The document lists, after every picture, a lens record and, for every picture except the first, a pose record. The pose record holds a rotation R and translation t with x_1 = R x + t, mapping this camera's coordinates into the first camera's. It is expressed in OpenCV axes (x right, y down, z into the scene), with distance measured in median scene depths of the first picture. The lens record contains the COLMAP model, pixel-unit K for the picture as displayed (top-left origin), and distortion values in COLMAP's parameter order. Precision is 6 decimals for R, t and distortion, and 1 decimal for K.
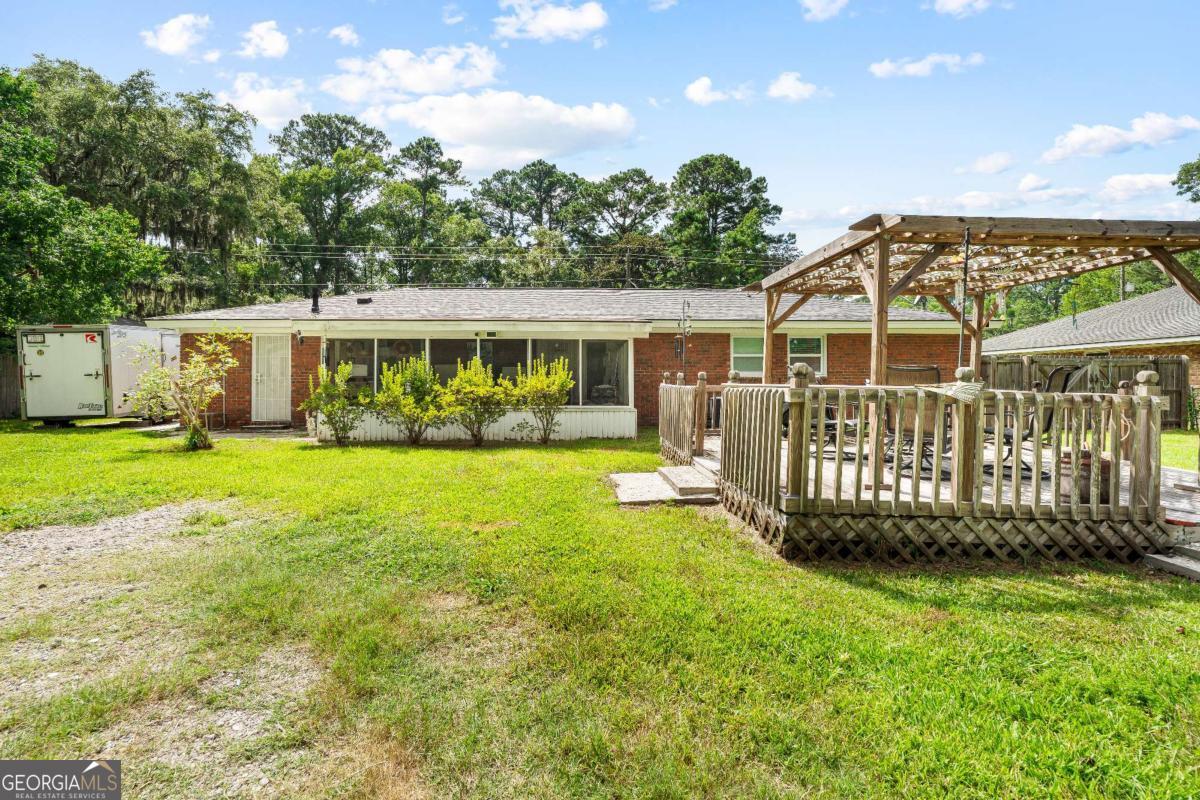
lens RADIAL K [[566.2, 0, 595.6], [0, 566.2, 399.6], [0, 0, 1]] dist [-0.003715, -0.000569]
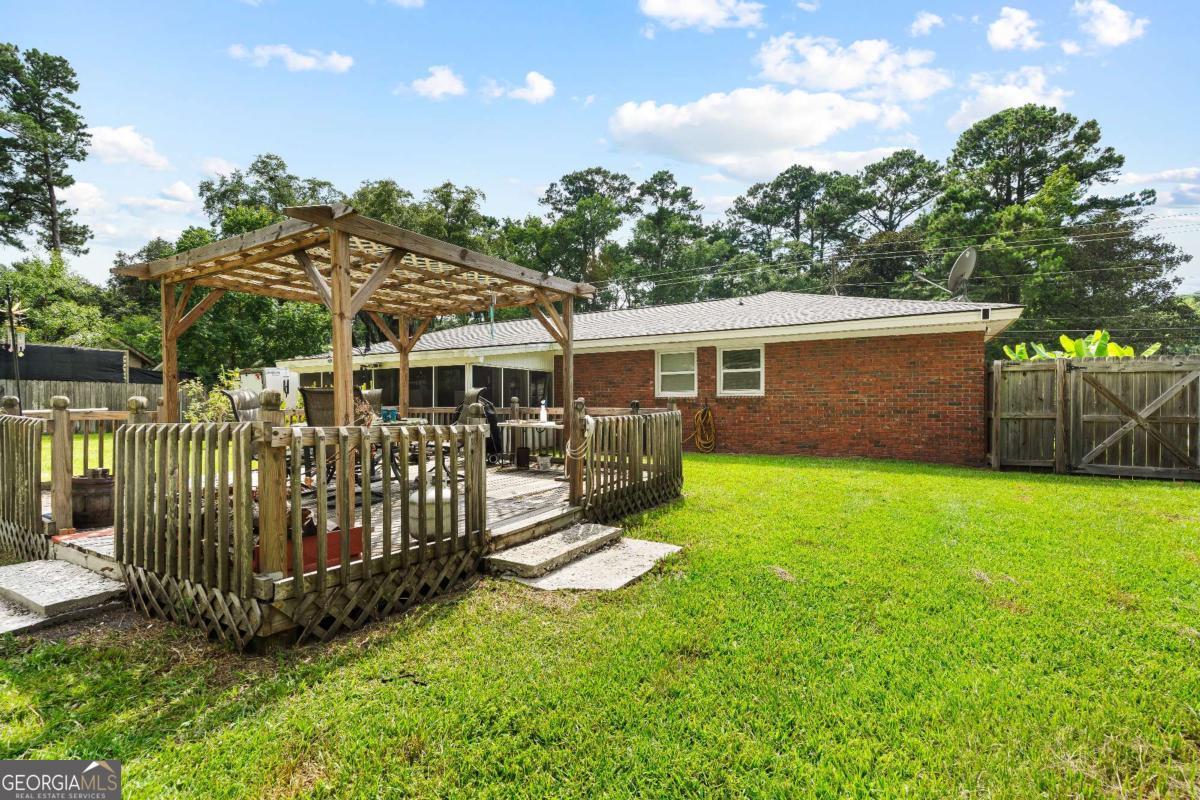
lens RADIAL K [[588.8, 0, 589.6], [0, 588.8, 401.7], [0, 0, 1]] dist [-0.002731, 0.000186]
pose [[0.837582, -0.008357, -0.546248, 0.170283], [-0.014098, 0.999219, -0.036905, 0.000525], [0.546130, 0.038612, 0.836810, 0.040866]]
